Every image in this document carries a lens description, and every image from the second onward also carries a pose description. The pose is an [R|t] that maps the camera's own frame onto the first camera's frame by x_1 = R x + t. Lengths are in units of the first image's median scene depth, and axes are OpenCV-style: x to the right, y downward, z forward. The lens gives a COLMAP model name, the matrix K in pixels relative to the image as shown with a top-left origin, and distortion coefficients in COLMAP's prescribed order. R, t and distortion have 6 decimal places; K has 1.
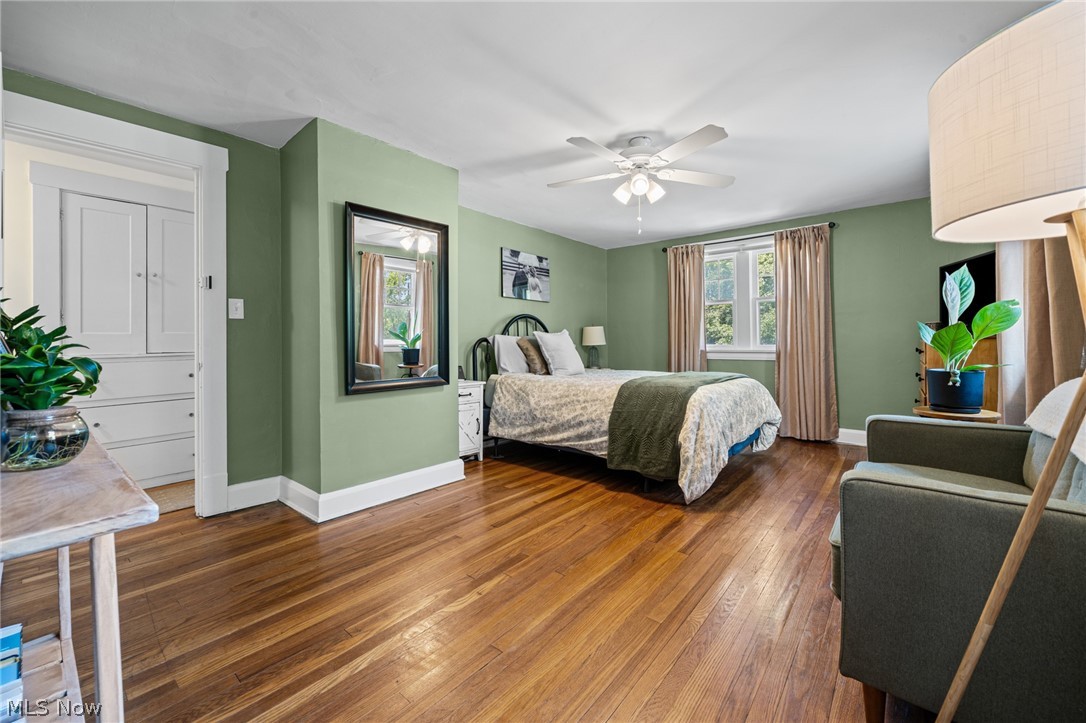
lens RADIAL K [[430.3, 0, 539.8], [0, 430.3, 343.0], [0, 0, 1]] dist [-0.000433, -0.000026]
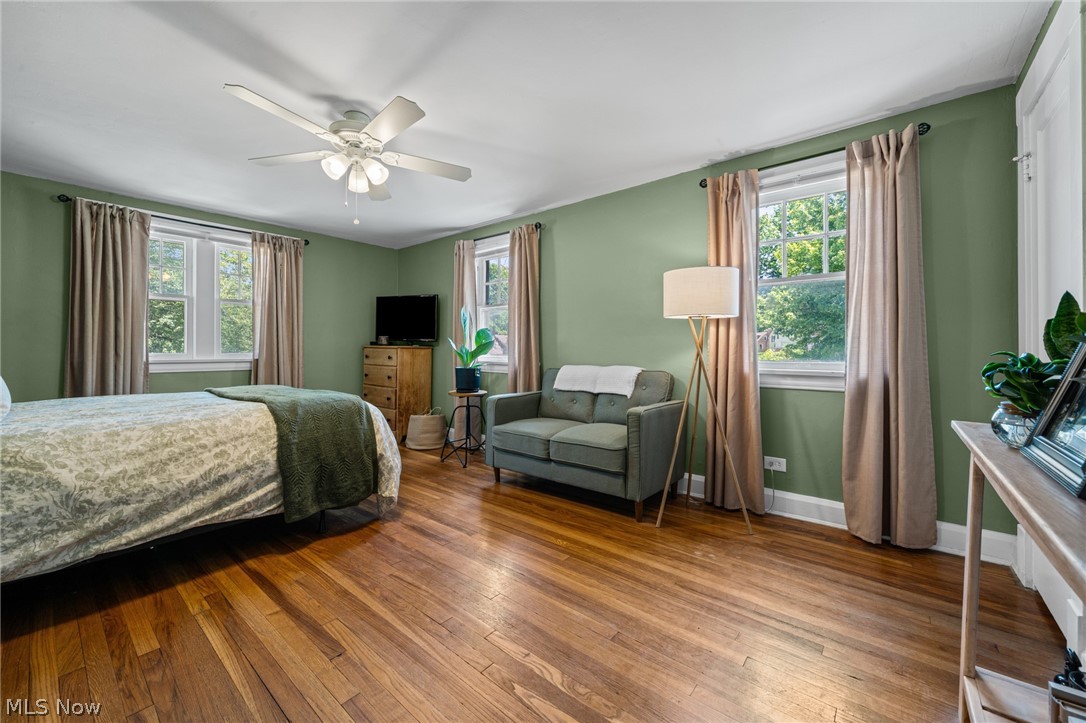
lens RADIAL K [[434.5, 0, 539.1], [0, 434.5, 348.3], [0, 0, 1]] dist [0.000180, -0.000181]
pose [[-0.007944, 0.008382, 0.999933, -0.524893], [-0.000713, 0.999965, -0.008388, 0.001523], [-0.999968, -0.000779, -0.007938, 0.528065]]
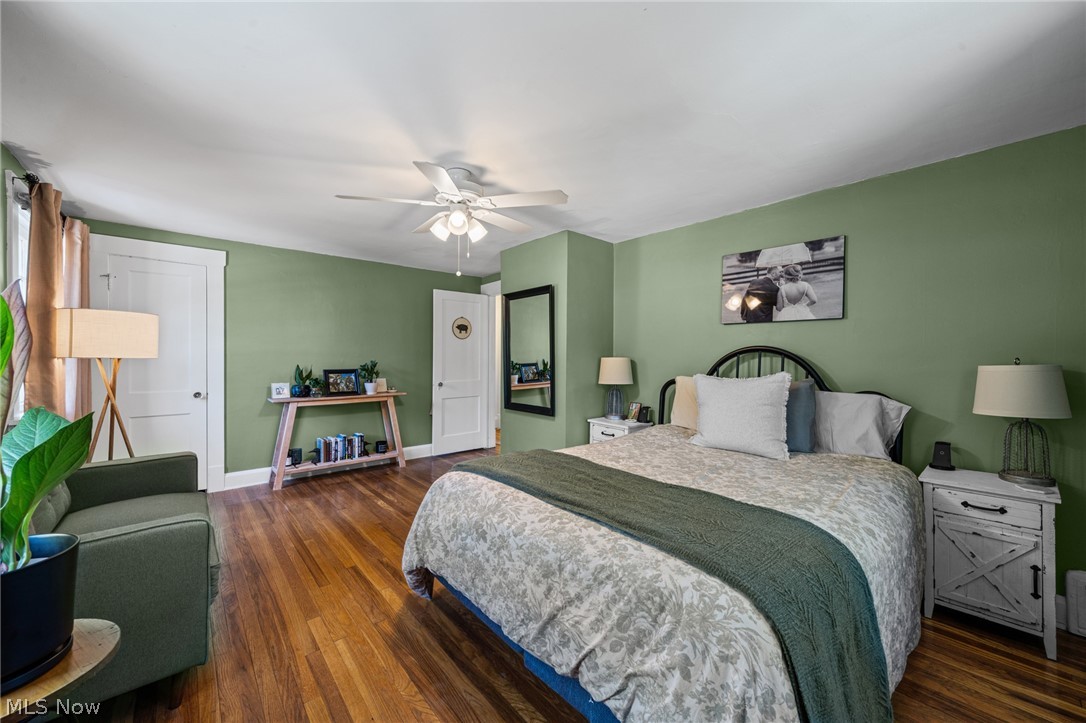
lens RADIAL K [[418.2, 0, 540.6], [0, 418.2, 357.0], [0, 0, 1]] dist [-0.000034, -0.000049]
pose [[-0.155247, 0.010777, -0.987817, 0.891887], [-0.006031, 0.999912, 0.011856, -0.077215], [0.987857, 0.007798, -0.155168, 1.078563]]
